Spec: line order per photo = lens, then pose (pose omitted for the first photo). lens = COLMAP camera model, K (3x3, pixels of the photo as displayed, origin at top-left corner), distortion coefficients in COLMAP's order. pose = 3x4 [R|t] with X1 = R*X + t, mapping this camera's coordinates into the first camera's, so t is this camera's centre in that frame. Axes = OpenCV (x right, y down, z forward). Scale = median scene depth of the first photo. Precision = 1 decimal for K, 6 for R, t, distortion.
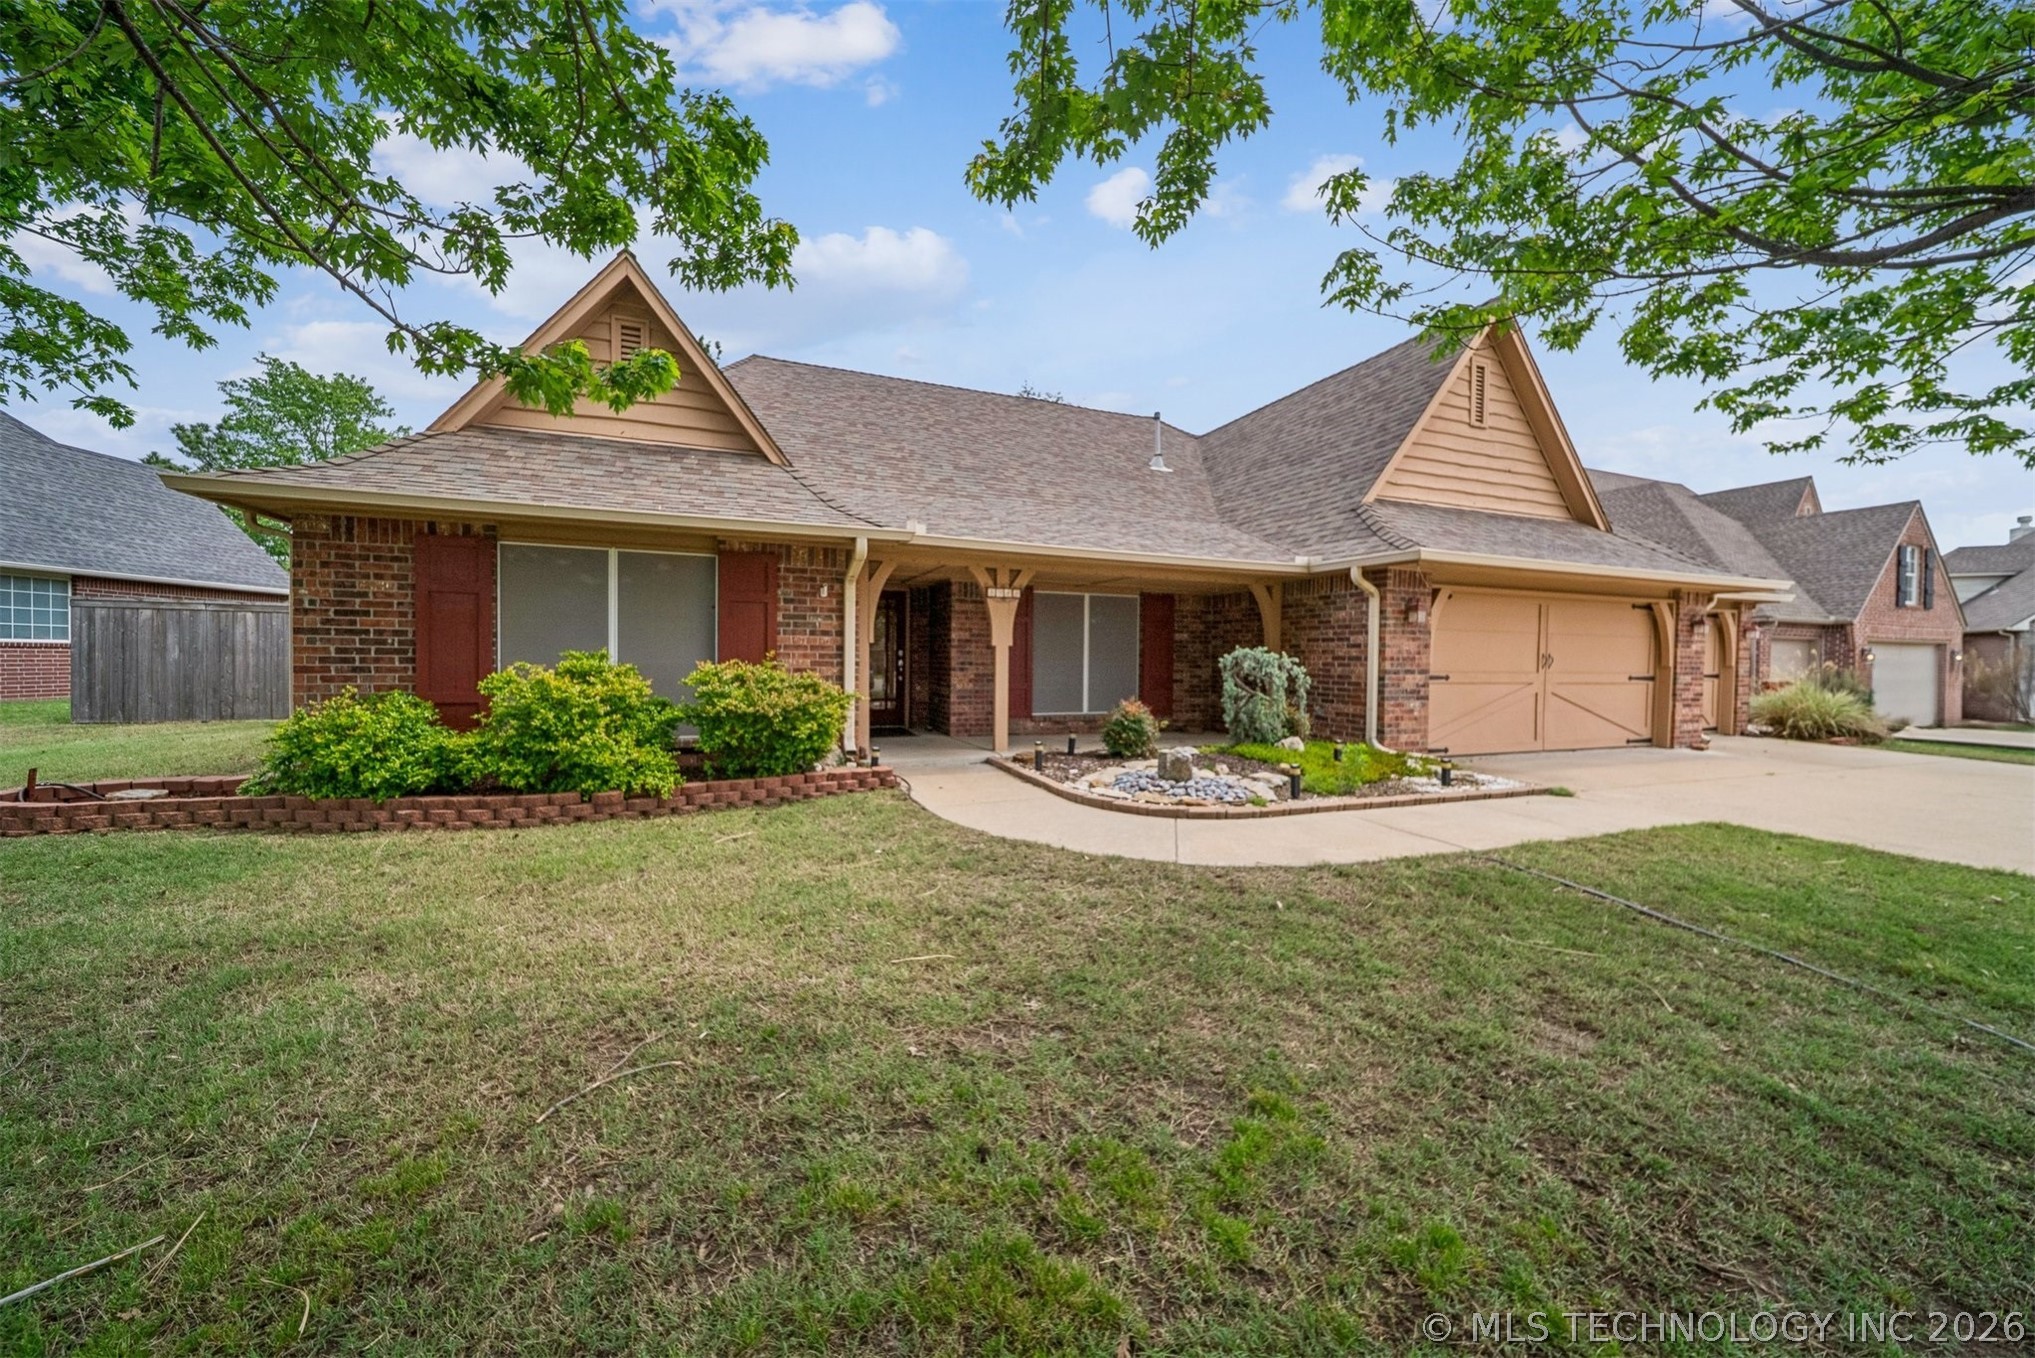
lens RADIAL K [[726.6, 0, 1022.1], [0, 726.6, 675.7], [0, 0, 1]] dist [-0.005721, -0.000200]
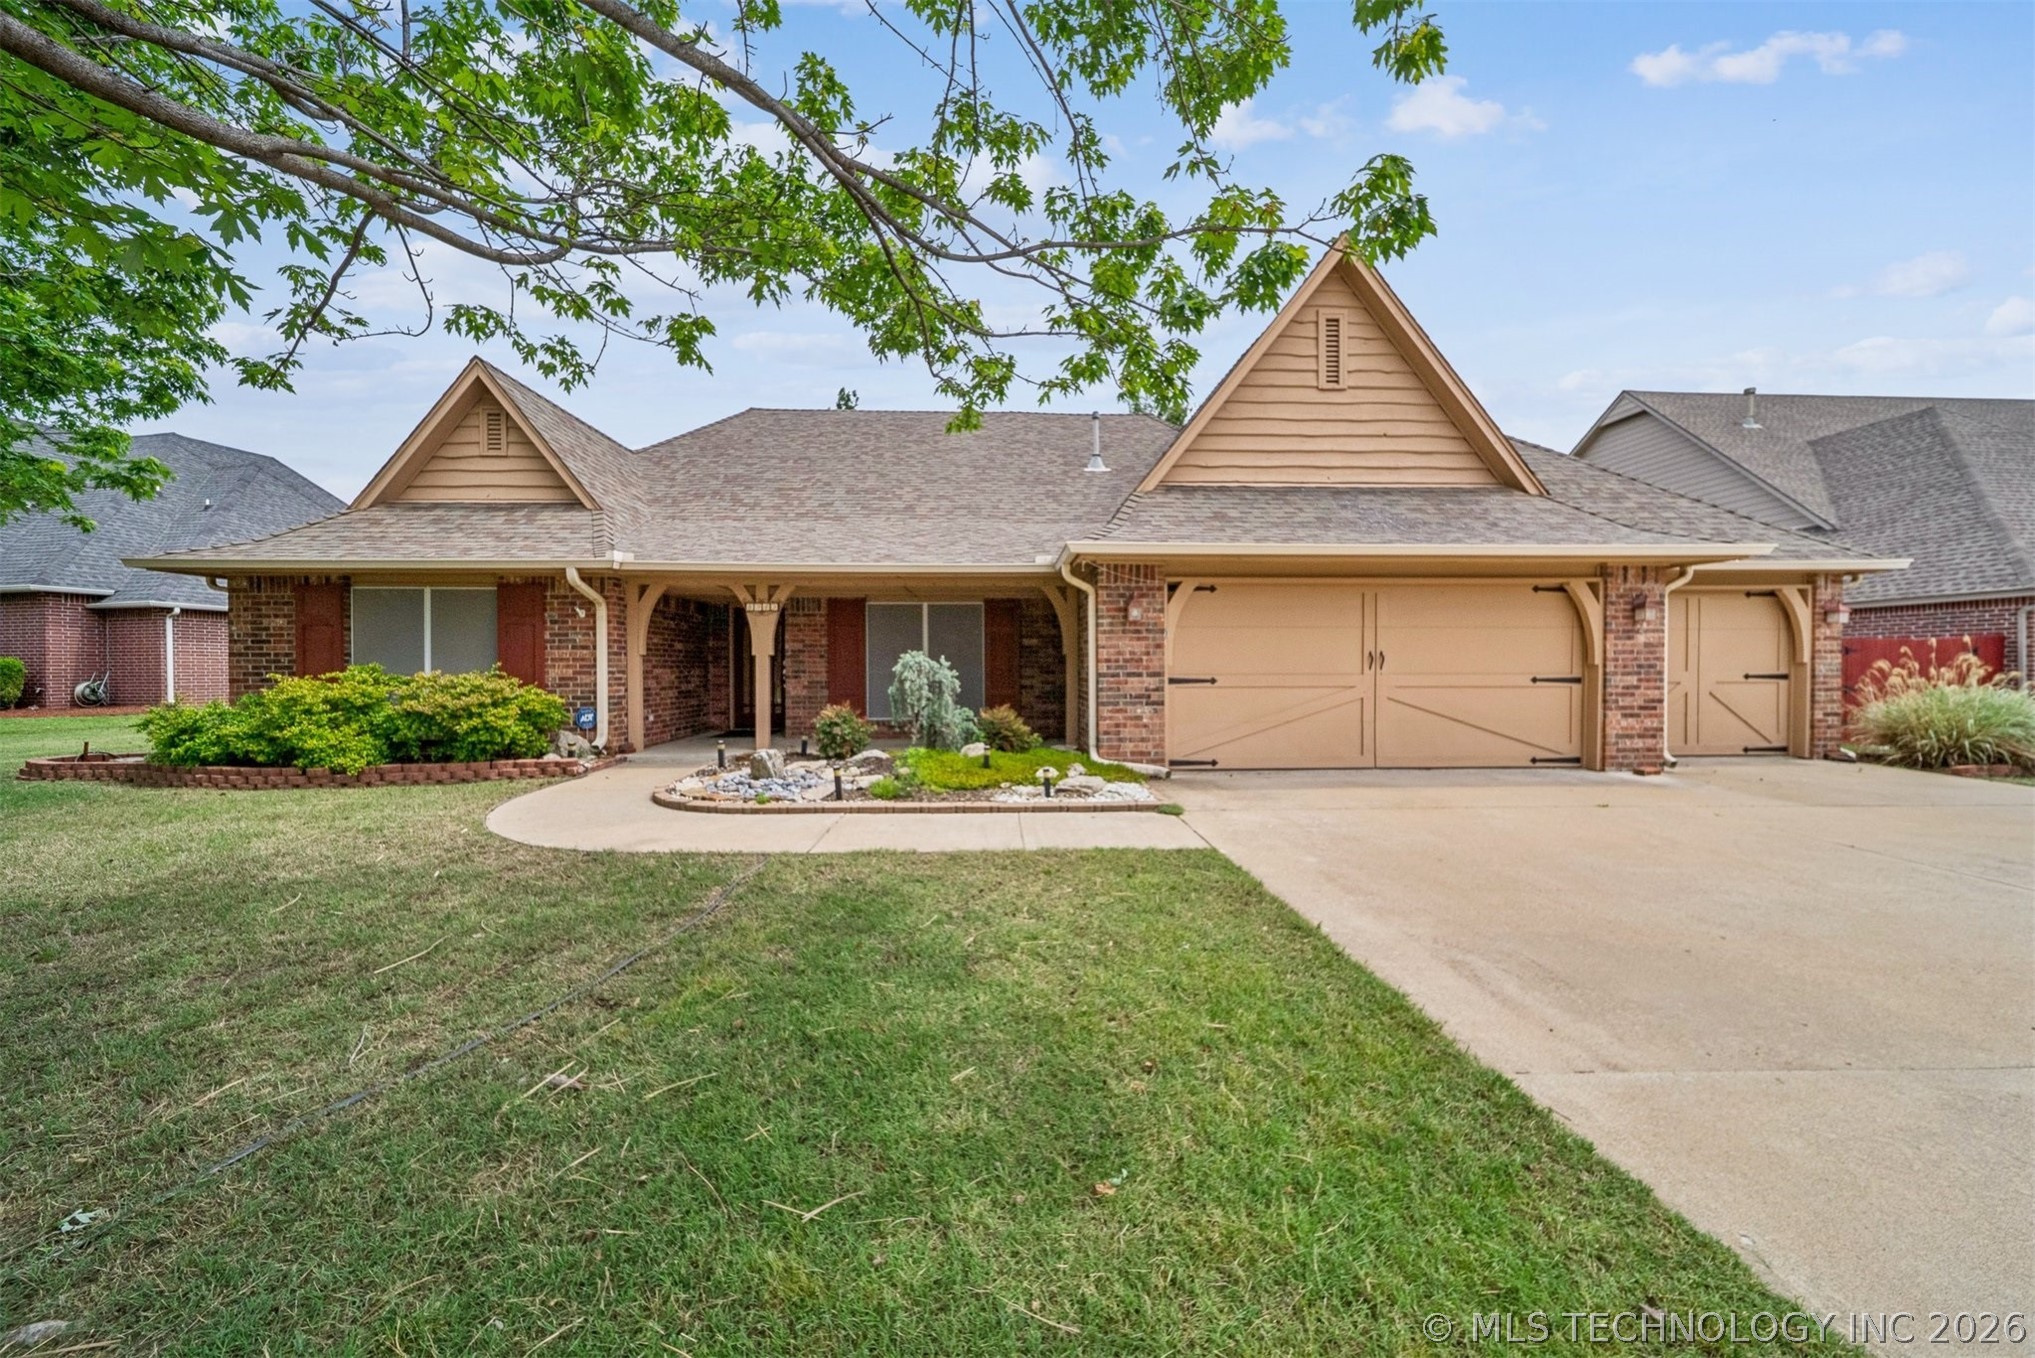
lens RADIAL K [[726.6, 0, 1022.1], [0, 726.6, 675.7], [0, 0, 1]] dist [-0.005721, -0.000200]
pose [[0.944792, -0.010693, -0.327497, 0.700201], [0.005956, 0.999863, -0.015463, 0.009360], [0.327617, 0.012659, 0.944726, 0.089837]]
